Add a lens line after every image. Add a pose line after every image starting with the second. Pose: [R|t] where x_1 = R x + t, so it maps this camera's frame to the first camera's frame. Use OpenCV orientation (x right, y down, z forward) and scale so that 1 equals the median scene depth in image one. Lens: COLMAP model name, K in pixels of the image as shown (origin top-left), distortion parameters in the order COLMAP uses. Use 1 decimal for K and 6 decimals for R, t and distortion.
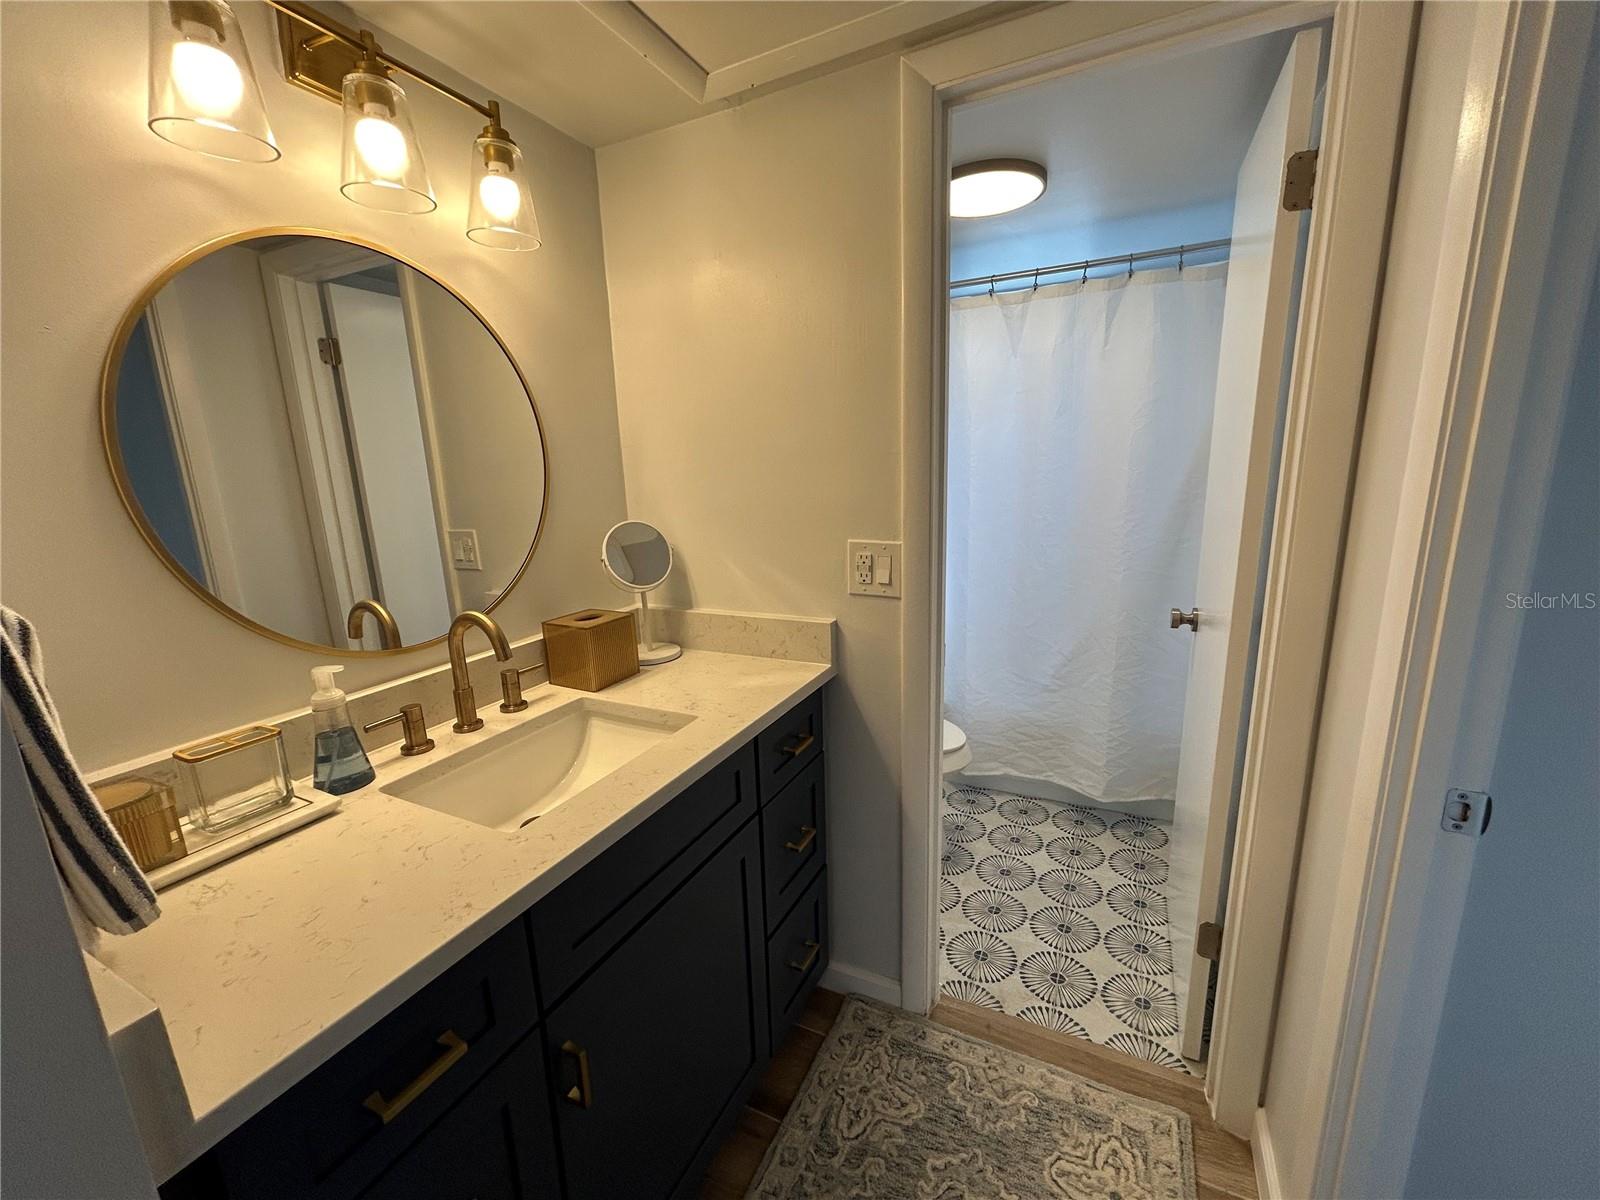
lens RADIAL K [[639.2, 0, 800.0], [0, 639.2, 600.0], [0, 0, 1]] dist [-0.079884, 0.000016]
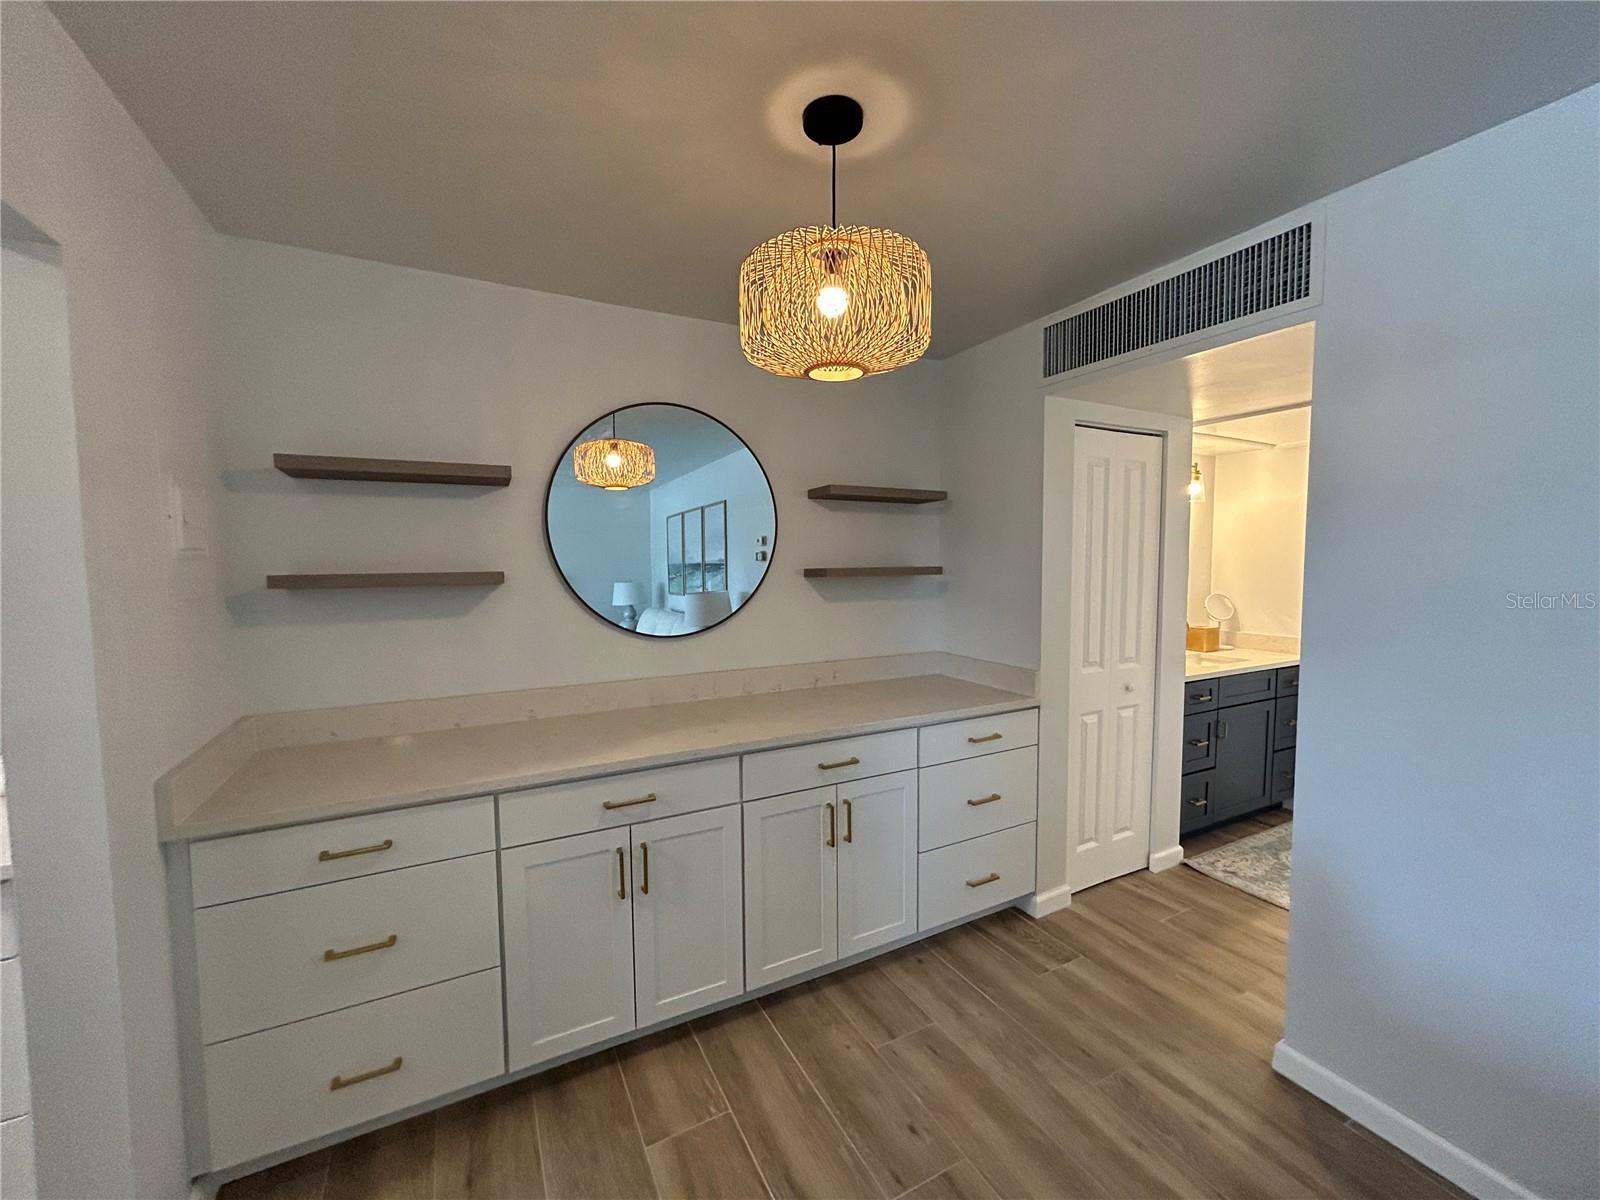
lens RADIAL K [[645.7, 0, 800.0], [0, 645.7, 600.0], [0, 0, 1]] dist [0.001302, 0.000055]
pose [[0.808297, 0.074454, -0.584048, -0.139620], [-0.152793, 0.984513, -0.085952, 0.509822], [0.568604, 0.158713, 0.807155, -2.830562]]
